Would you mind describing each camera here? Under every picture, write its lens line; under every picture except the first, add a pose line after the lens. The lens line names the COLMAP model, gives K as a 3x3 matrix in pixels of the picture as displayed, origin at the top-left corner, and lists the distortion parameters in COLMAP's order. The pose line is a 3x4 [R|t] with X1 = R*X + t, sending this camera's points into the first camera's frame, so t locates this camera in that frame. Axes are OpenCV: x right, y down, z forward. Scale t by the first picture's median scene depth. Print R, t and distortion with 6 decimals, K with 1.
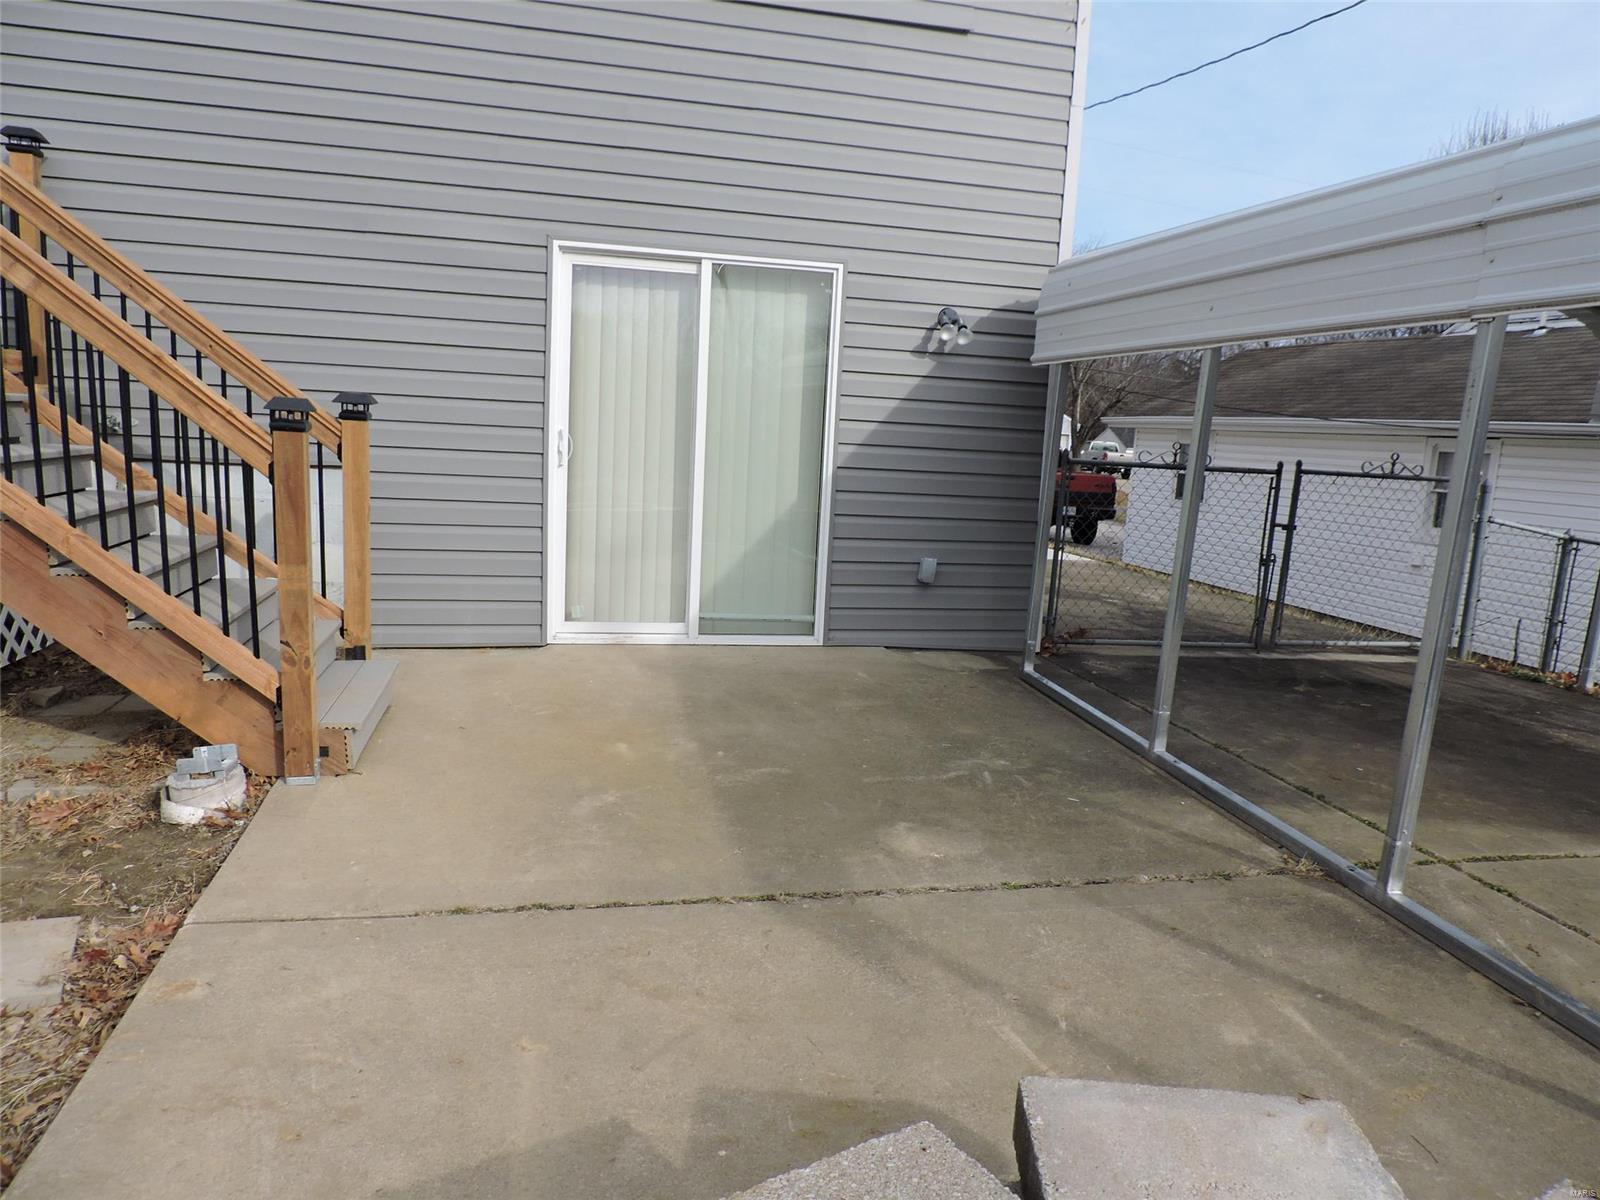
lens RADIAL K [[1129.6, 0, 804.0], [0, 1129.6, 620.9], [0, 0, 1]] dist [-0.034874, 0.001841]
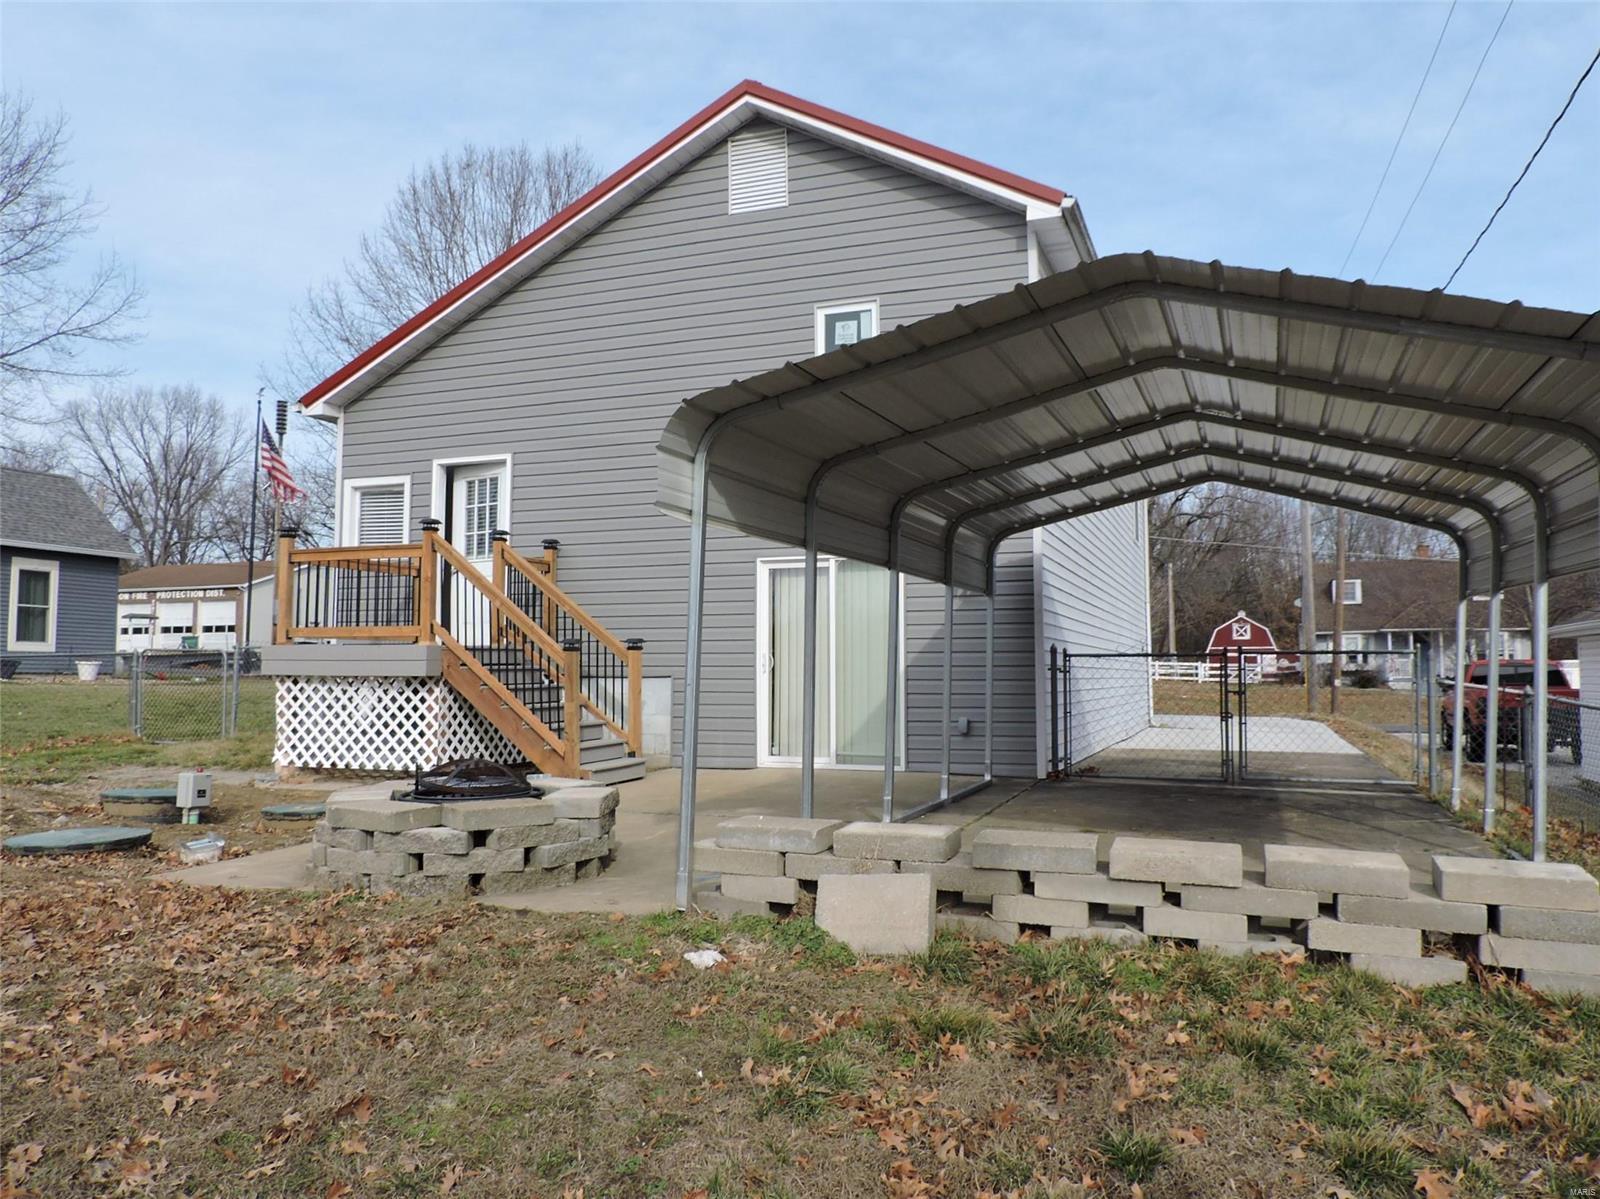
lens RADIAL K [[1155.1, 0, 800.0], [0, 1155.1, 599.5], [0, 0, 1]] dist [-0.024825, 0.000828]
pose [[0.831934, -0.089677, -0.547580, 0.917043], [-0.050004, 0.970721, -0.234946, 0.199258], [0.552617, 0.222841, 0.803092, -0.563110]]
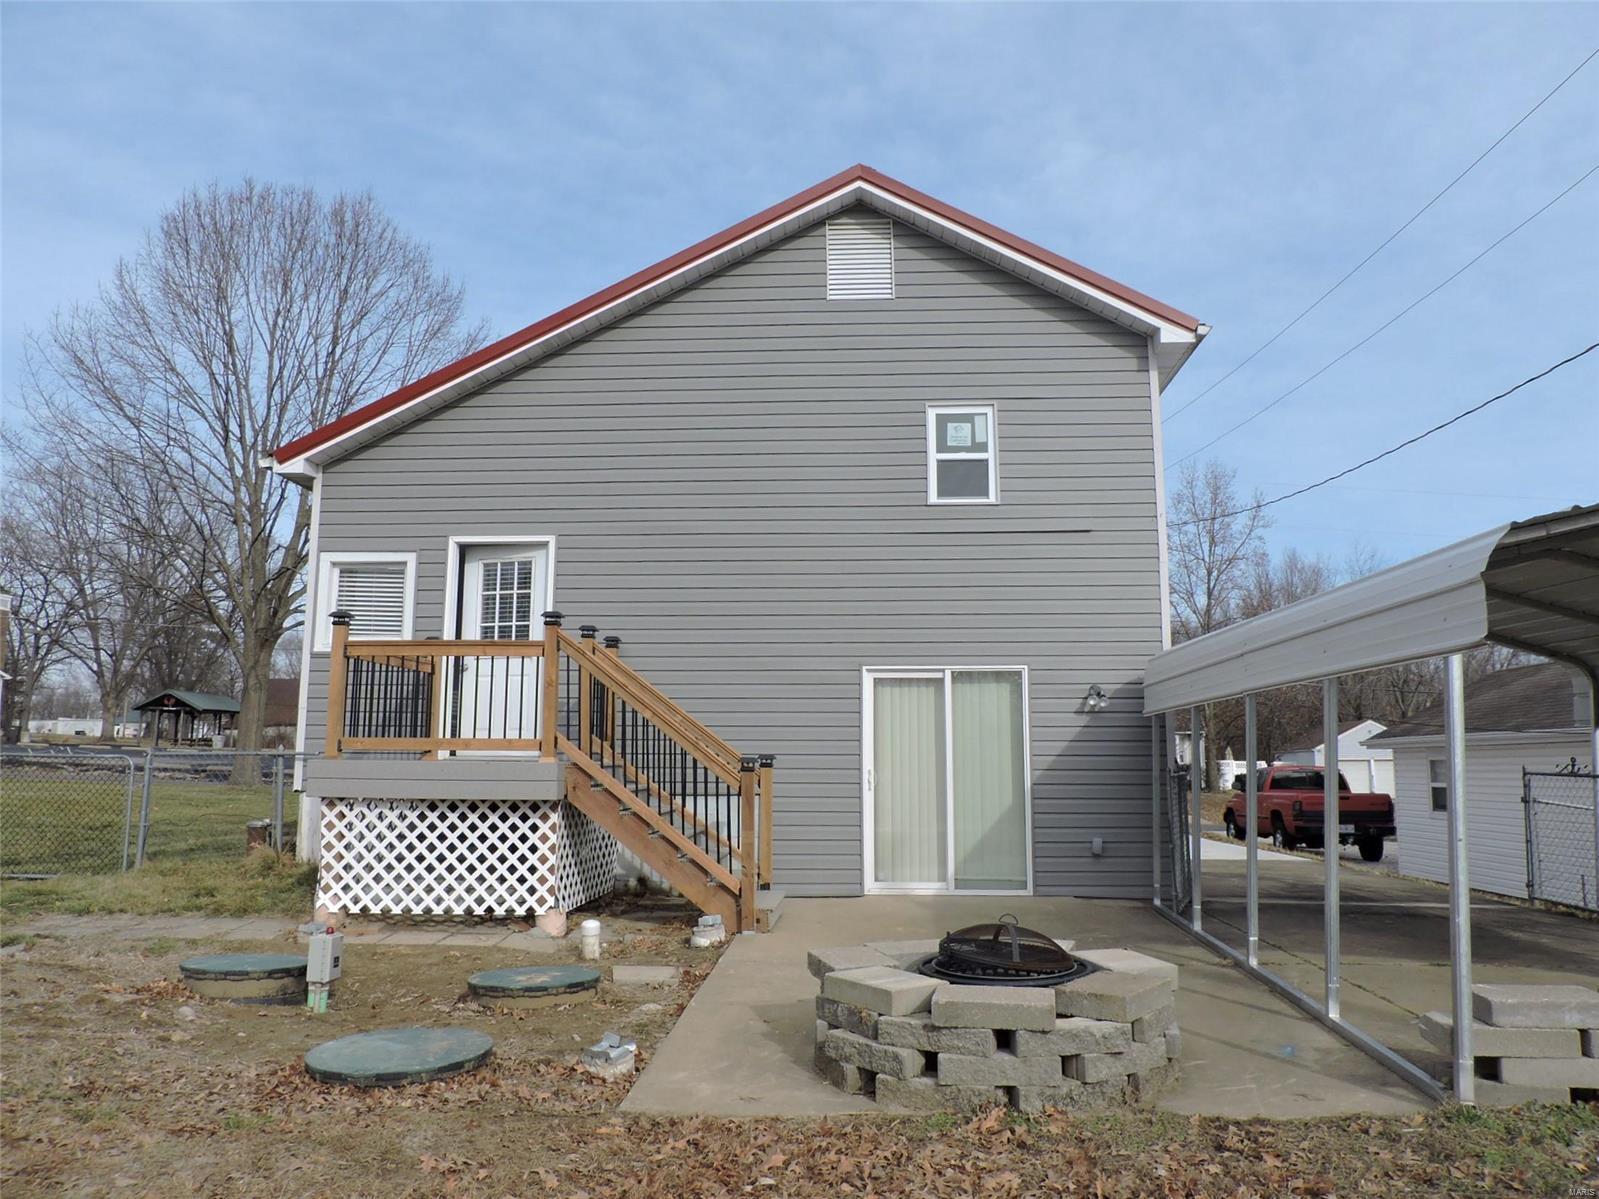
lens RADIAL K [[1156.2, 0, 799.5], [0, 1156.2, 599.5], [0, 0, 1]] dist [-0.020618, -0.001439]
pose [[0.957313, -0.091266, -0.274267, 0.200811], [-0.000350, 0.948478, -0.316843, 0.152244], [0.289053, 0.303414, 0.907958, -0.759181]]
